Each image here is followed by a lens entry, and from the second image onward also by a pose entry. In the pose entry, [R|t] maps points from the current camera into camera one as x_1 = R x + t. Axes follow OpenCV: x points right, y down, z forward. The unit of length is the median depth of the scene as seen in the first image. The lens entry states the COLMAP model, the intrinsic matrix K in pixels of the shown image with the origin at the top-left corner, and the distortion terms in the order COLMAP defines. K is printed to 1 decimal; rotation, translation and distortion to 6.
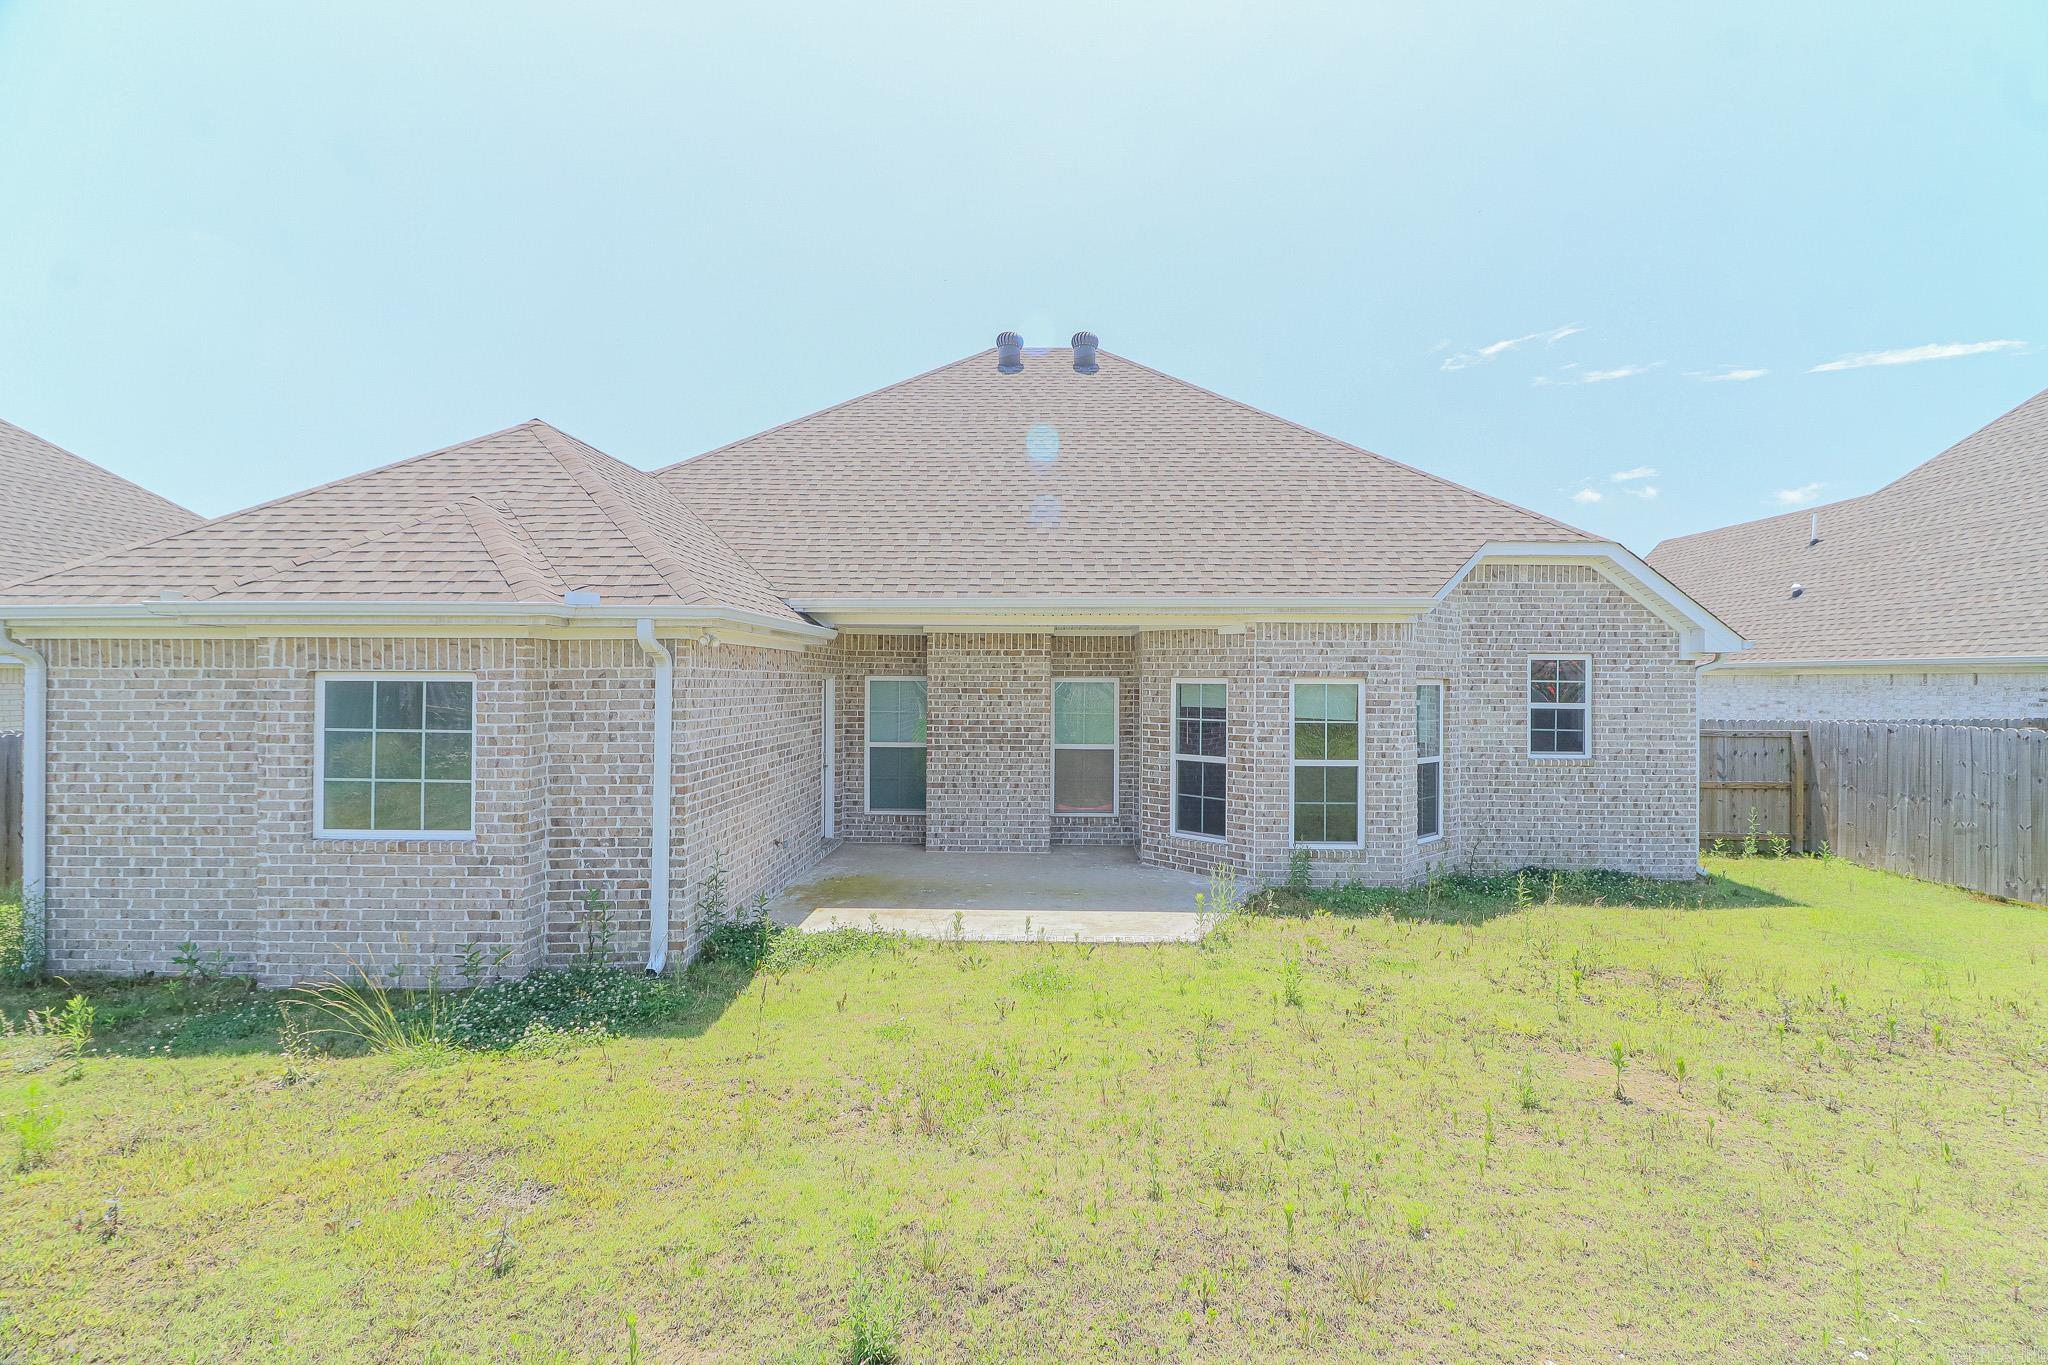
lens RADIAL K [[980.5, 0, 1016.7], [0, 980.5, 679.0], [0, 0, 1]] dist [0.010273, -0.010888]
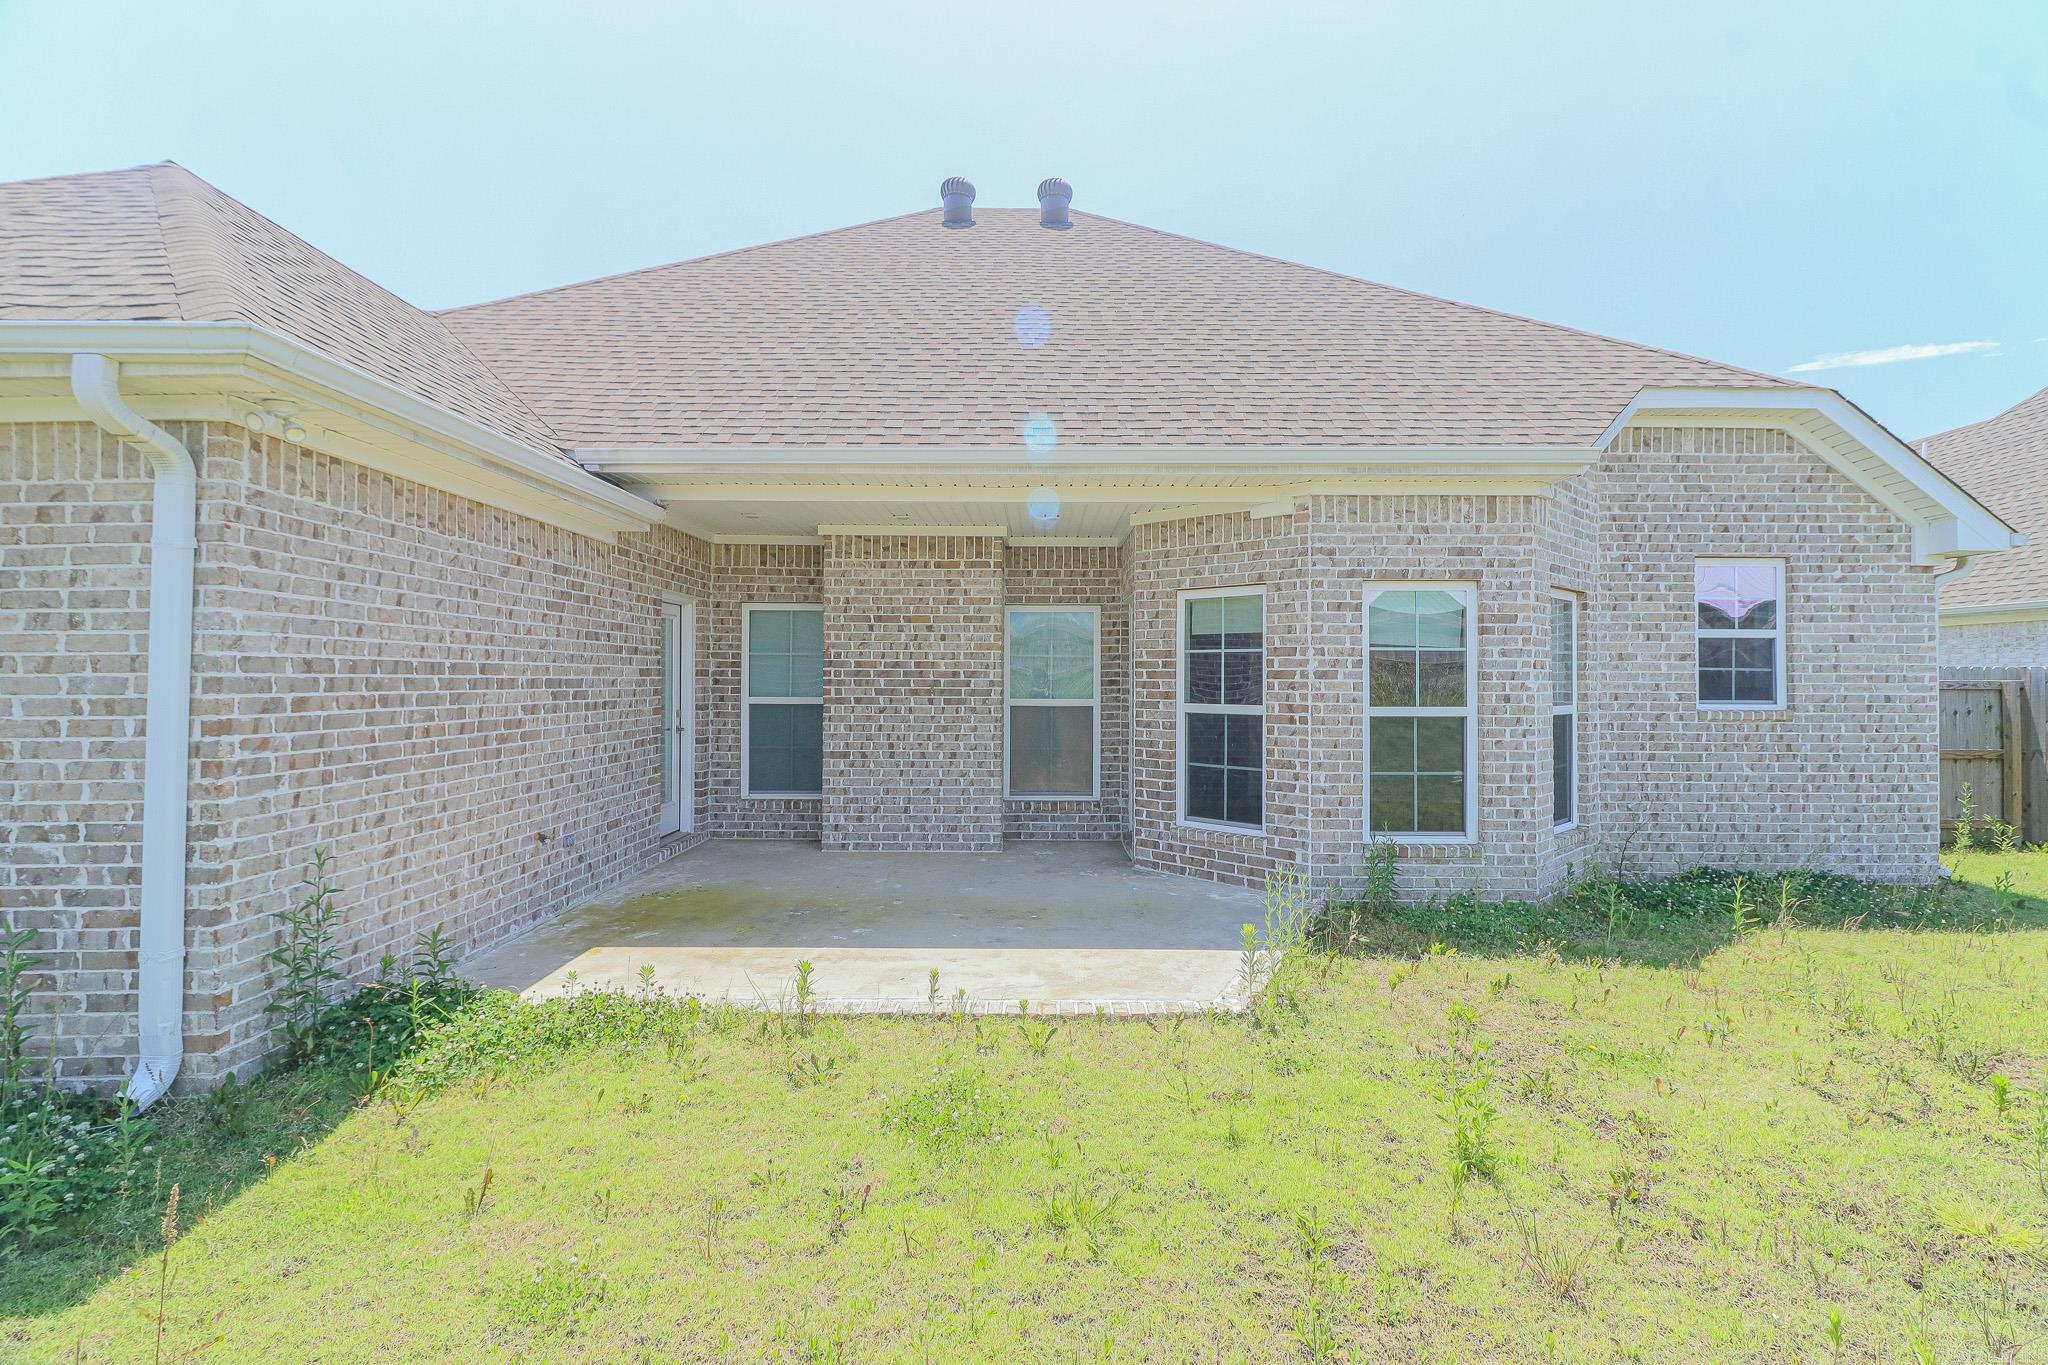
lens RADIAL K [[980.5, 0, 1014.8], [0, 980.5, 672.2], [0, 0, 1]] dist [0.010273, -0.010888]
pose [[0.999869, -0.002990, 0.015927, 0.035352], [0.003116, 0.999964, -0.007853, 0.060850], [-0.015903, 0.007902, 0.999842, 0.335480]]
